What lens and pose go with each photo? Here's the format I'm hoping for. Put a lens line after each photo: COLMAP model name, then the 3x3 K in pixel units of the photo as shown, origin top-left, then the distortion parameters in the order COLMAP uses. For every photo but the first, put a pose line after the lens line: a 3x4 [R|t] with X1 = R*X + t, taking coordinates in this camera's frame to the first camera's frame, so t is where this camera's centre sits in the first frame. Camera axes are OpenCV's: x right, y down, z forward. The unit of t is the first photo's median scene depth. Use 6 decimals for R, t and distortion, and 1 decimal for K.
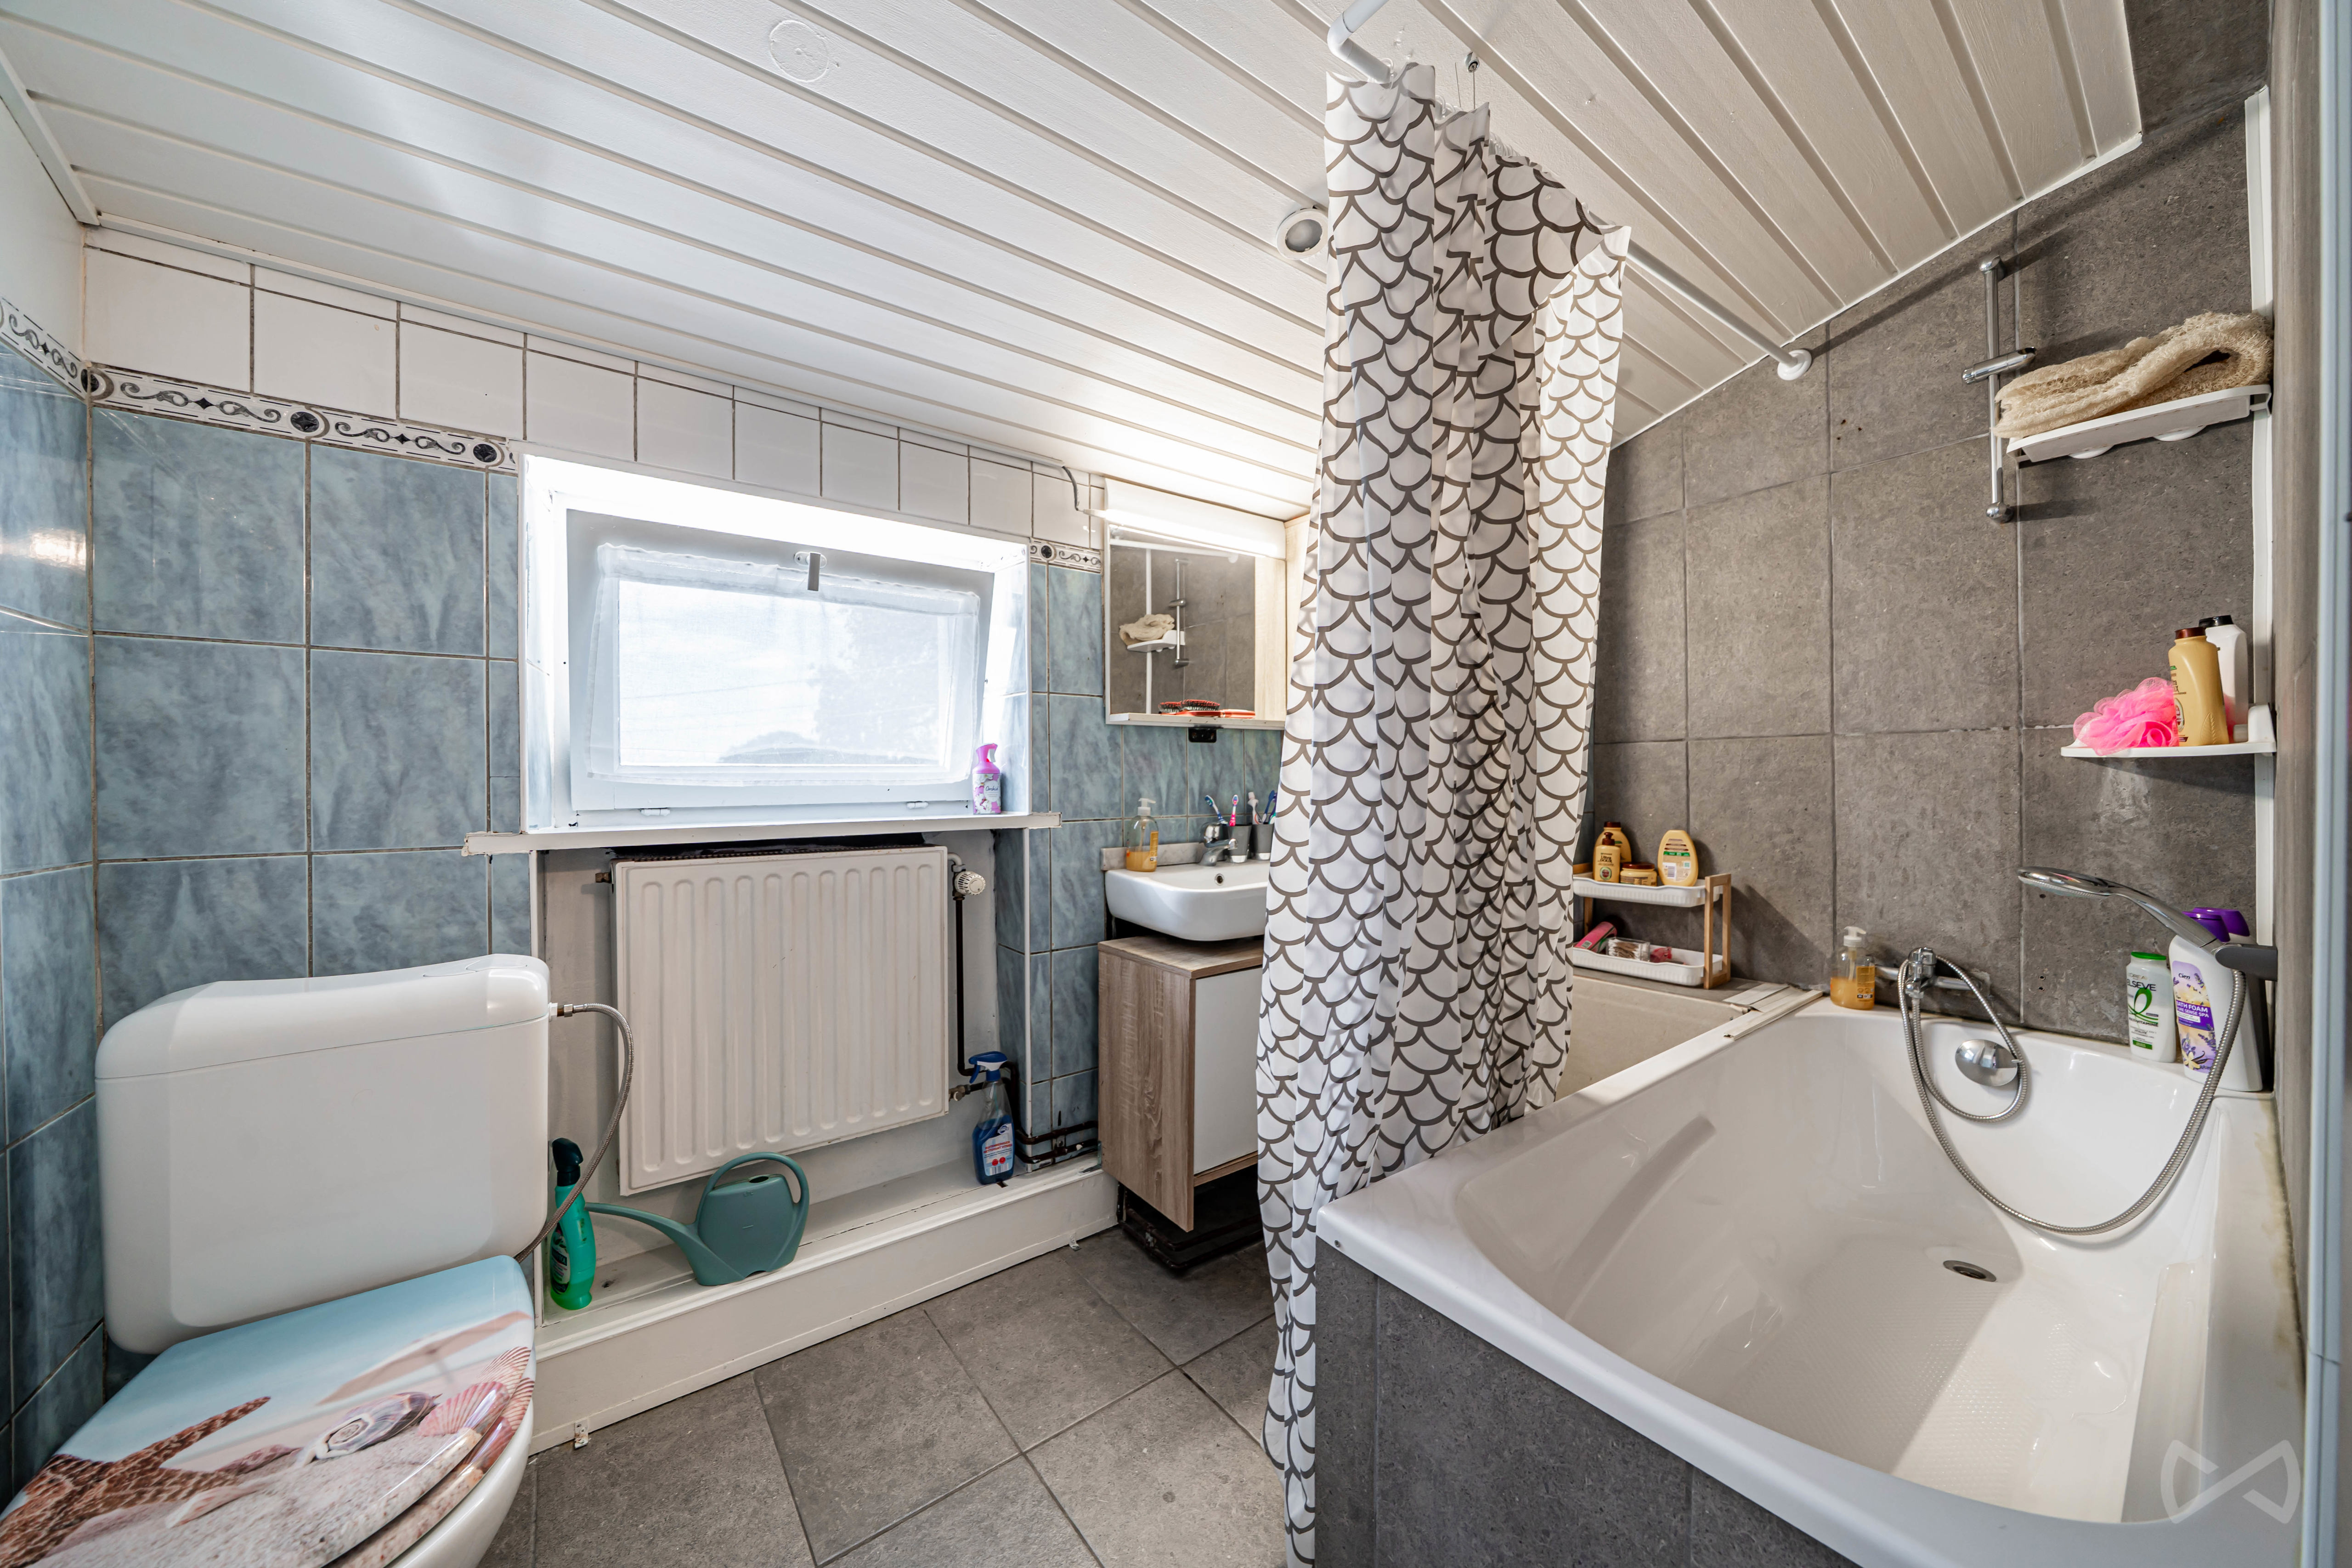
lens RADIAL K [[803.0, 0, 1168.2], [0, 803.0, 770.2], [0, 0, 1]] dist [-0.000047, -0.000039]
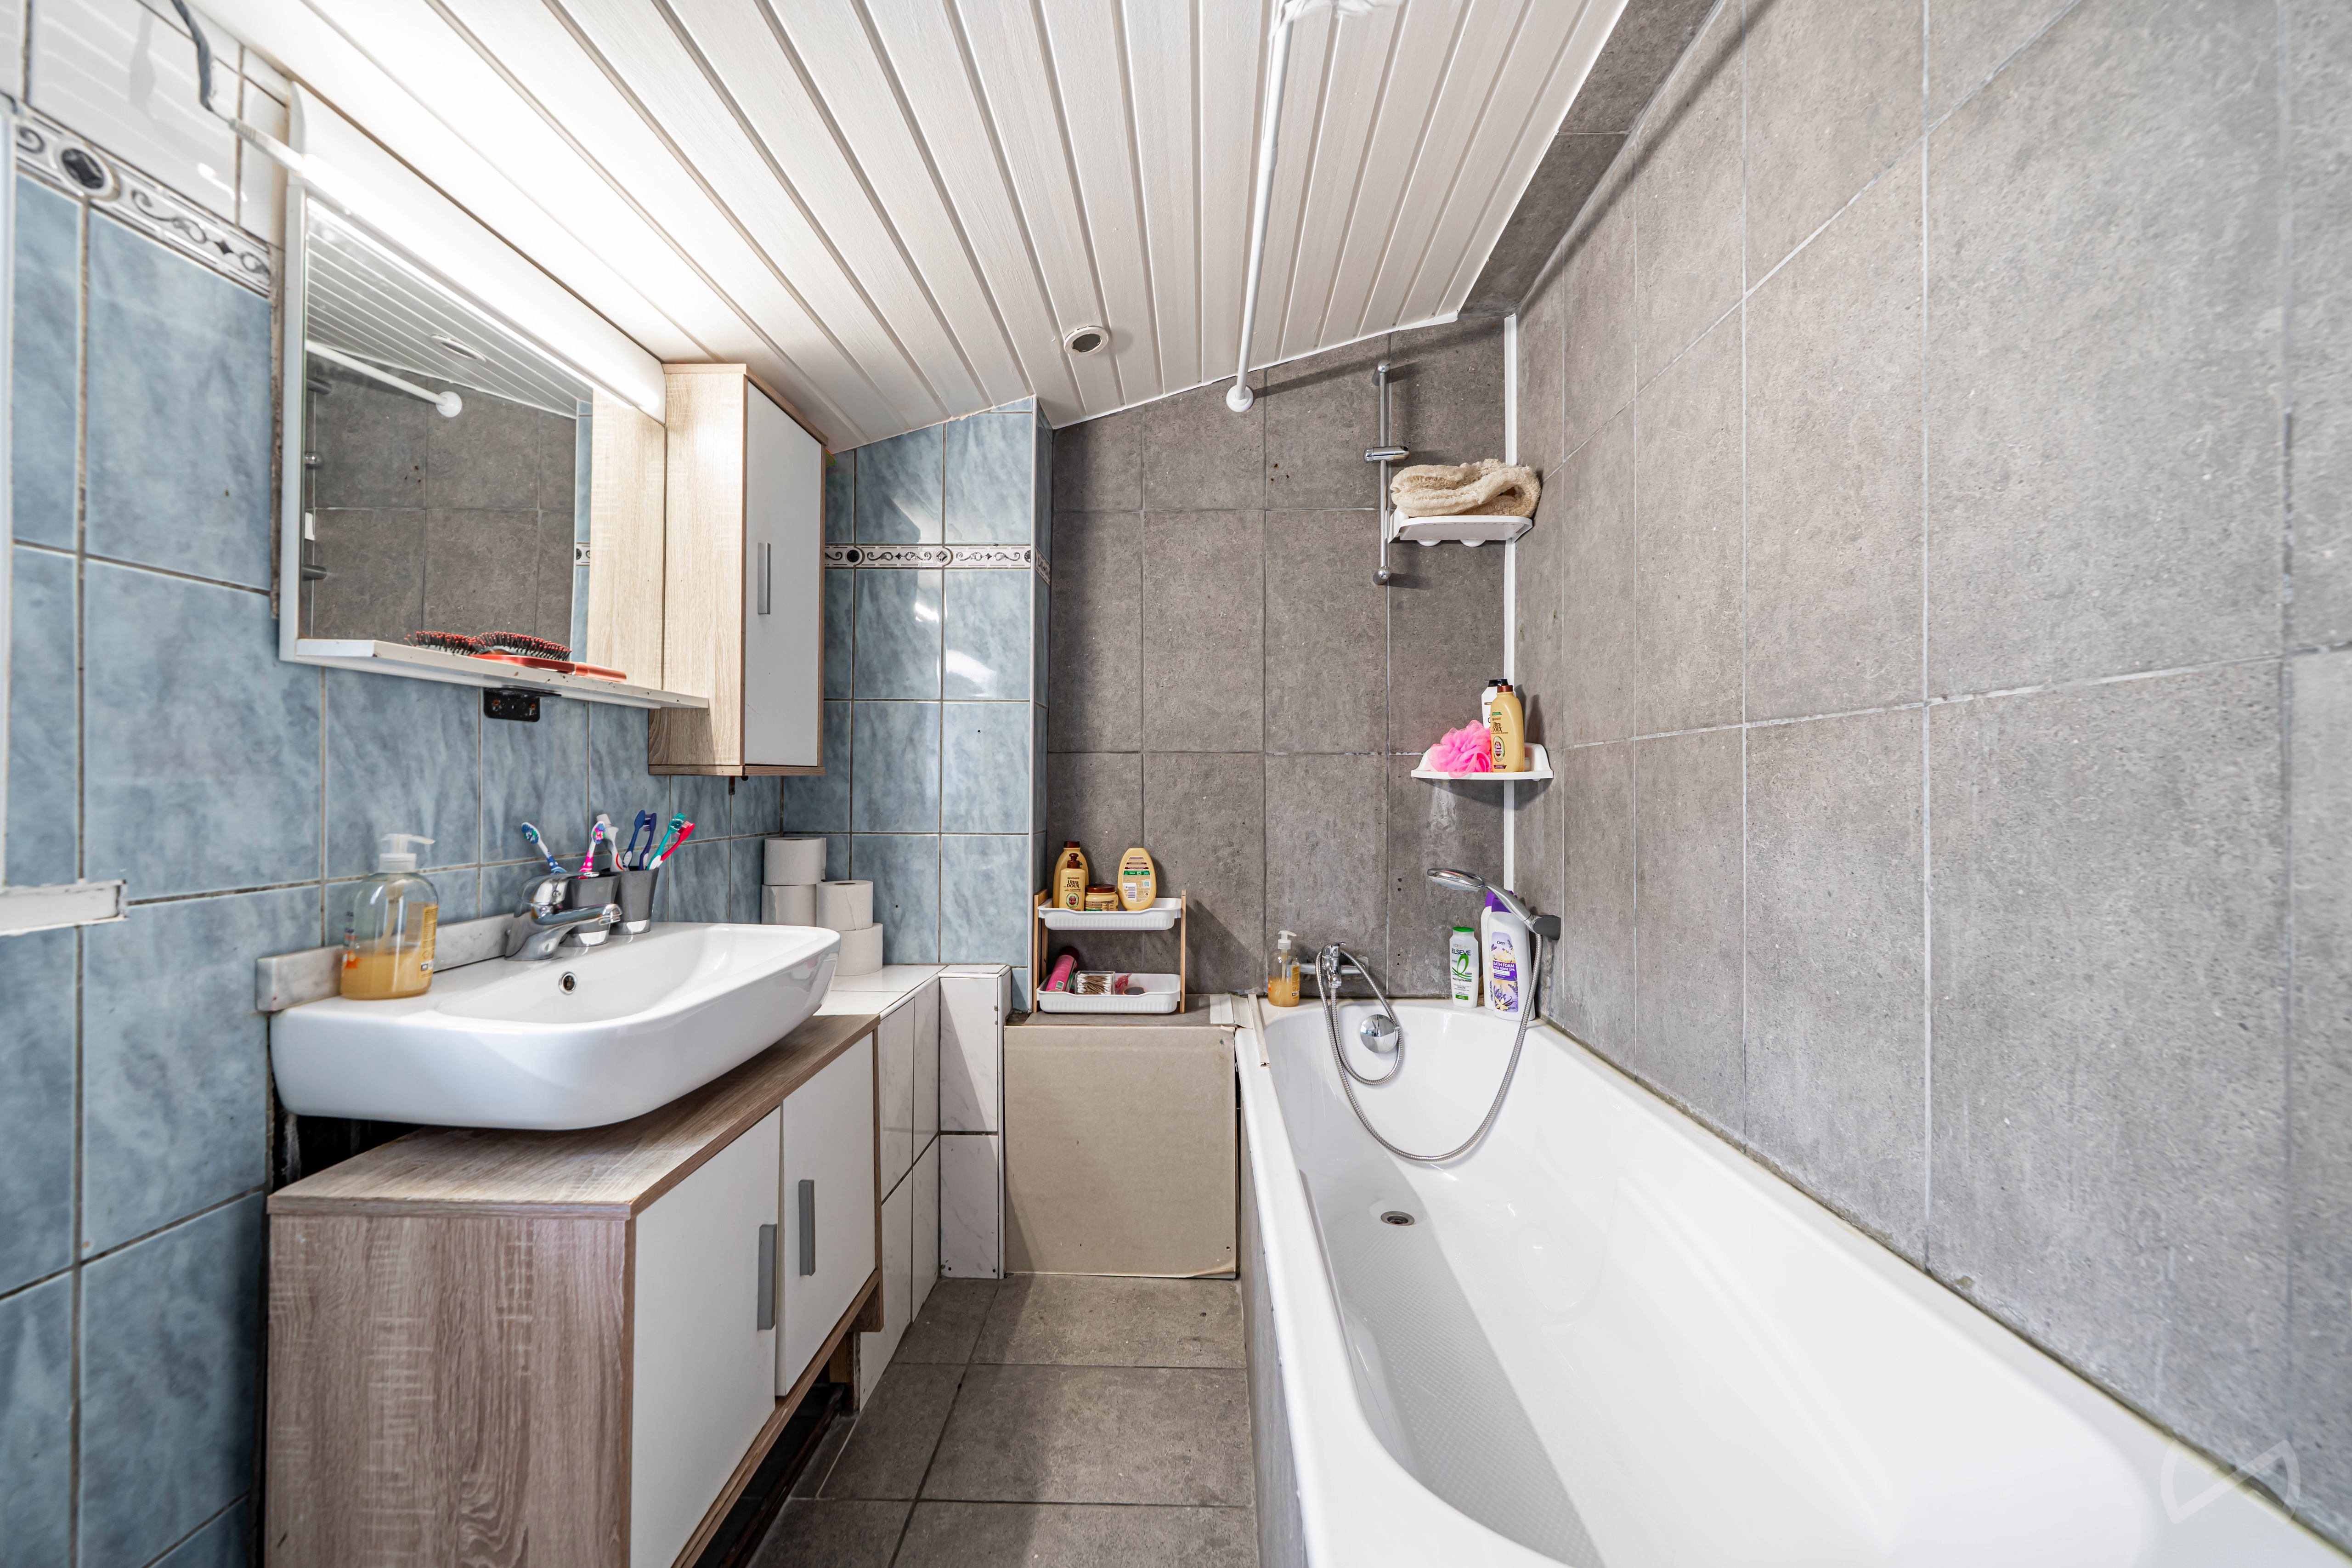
lens RADIAL K [[863.1, 0, 1178.3], [0, 863.1, 776.5], [0, 0, 1]] dist [-0.001927, -0.000367]
pose [[0.618270, 0.017431, 0.785773, -0.146917], [-0.015296, 0.999832, -0.010143, 0.000512], [-0.785817, -0.005748, 0.618432, 0.369411]]
